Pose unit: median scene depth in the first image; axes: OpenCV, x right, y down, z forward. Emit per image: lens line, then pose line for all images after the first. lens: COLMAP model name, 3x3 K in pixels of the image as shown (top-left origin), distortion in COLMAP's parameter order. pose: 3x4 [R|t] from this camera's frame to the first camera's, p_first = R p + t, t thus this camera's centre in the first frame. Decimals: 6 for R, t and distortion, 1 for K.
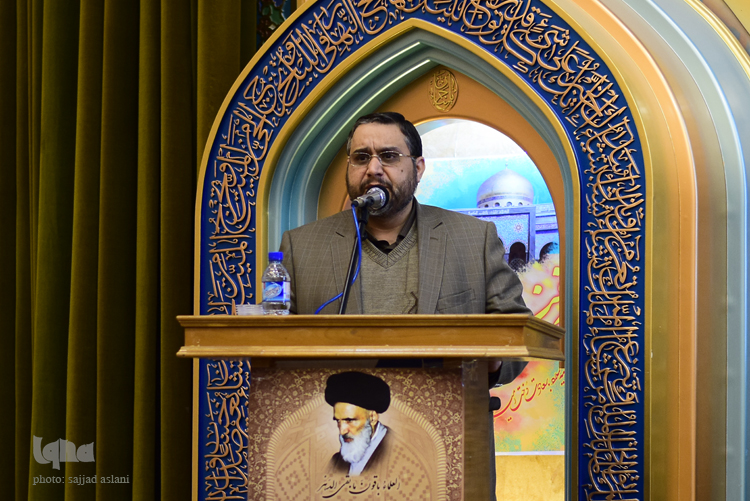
lens RADIAL K [[2840.6, 0, 382.4], [0, 2840.6, 313.3], [0, 0, 1]] dist [0.127283, 0.000000]
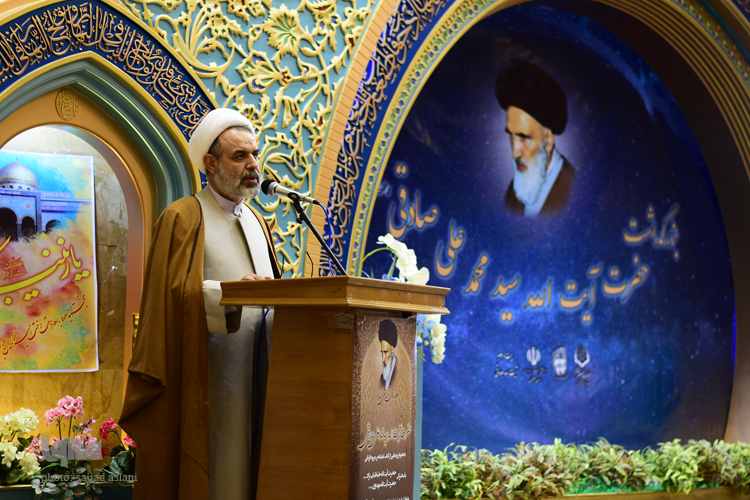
lens RADIAL K [[1671.9, 0, 376.6], [0, 1671.9, 249.9], [0, 0, 1]] dist [-0.002466, 0.000000]
pose [[0.214755, 0.067504, 0.974332, -0.766999], [-0.054041, 0.996902, -0.057156, 0.030575], [-0.975172, -0.040380, 0.217738, 0.721677]]
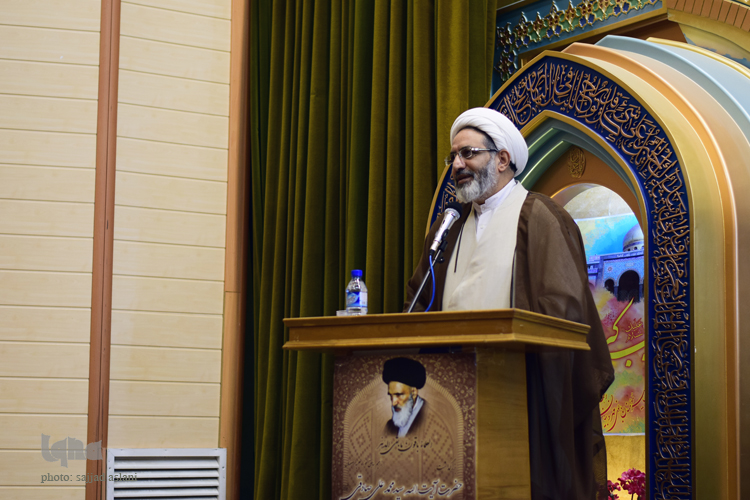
lens RADIAL K [[1671.9, 0, 363.8], [0, 1671.9, 248.3], [0, 0, 1]] dist [-0.002466, 0.000000]
pose [[0.935192, -0.037885, -0.352110, 0.218541], [0.006691, 0.995974, -0.089391, 0.034666], [0.354079, 0.081241, 0.931680, 0.239726]]
